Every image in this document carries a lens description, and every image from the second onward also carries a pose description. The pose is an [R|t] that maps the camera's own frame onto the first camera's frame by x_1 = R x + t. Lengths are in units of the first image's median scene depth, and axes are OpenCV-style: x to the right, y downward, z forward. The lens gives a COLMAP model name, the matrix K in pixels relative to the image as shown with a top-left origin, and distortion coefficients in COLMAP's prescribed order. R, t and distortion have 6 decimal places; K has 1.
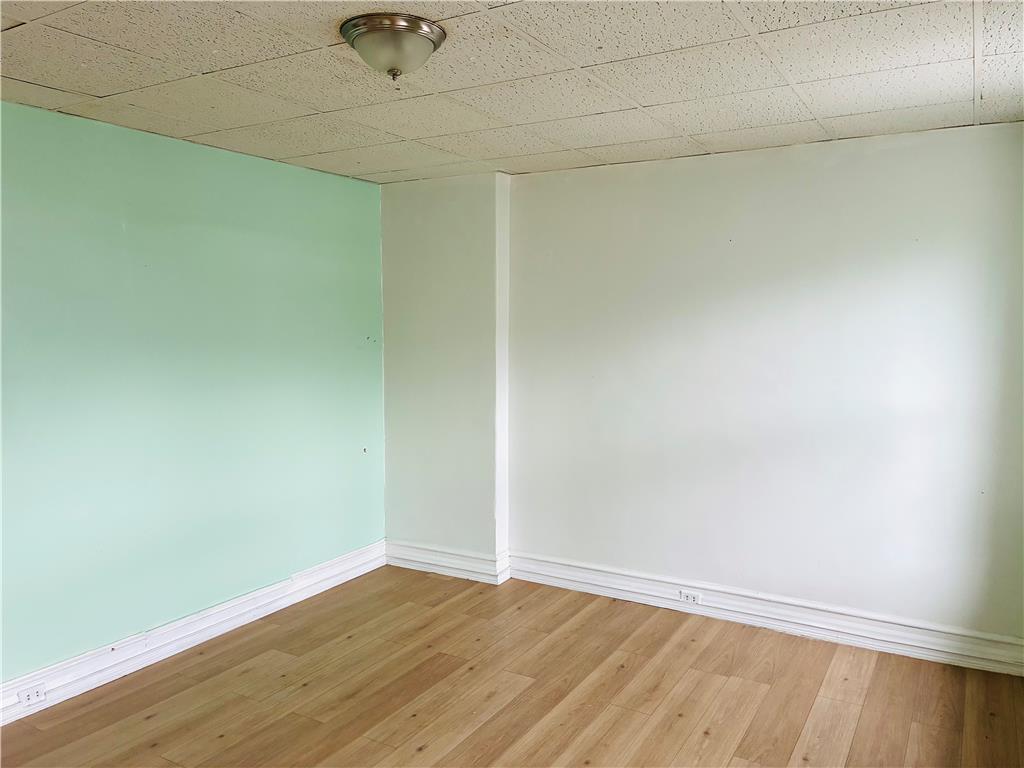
lens RADIAL K [[769.7, 0, 512.0], [0, 769.7, 384.0], [0, 0, 1]] dist [0.112697, -0.153646]
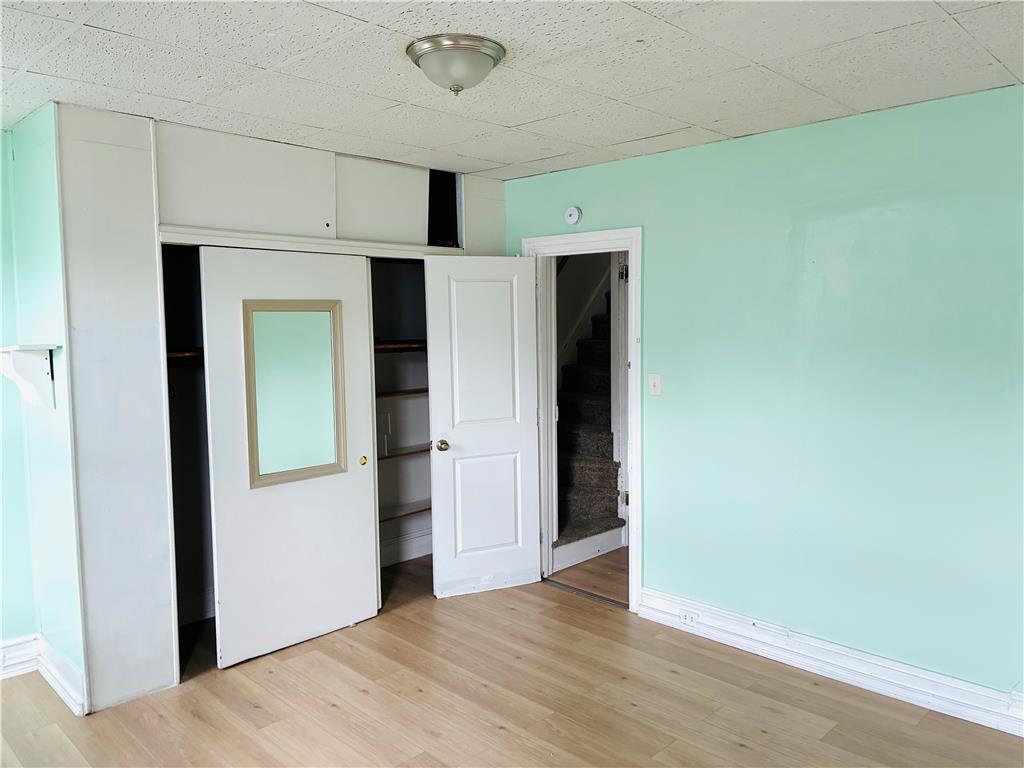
lens RADIAL K [[769.7, 0, 512.0], [0, 769.7, 384.0], [0, 0, 1]] dist [0.112697, -0.153646]
pose [[-0.240034, 0.099941, -0.965606, 0.599287], [-0.059920, 0.991264, 0.117492, -0.102585], [0.968913, 0.086062, -0.231949, 0.917255]]
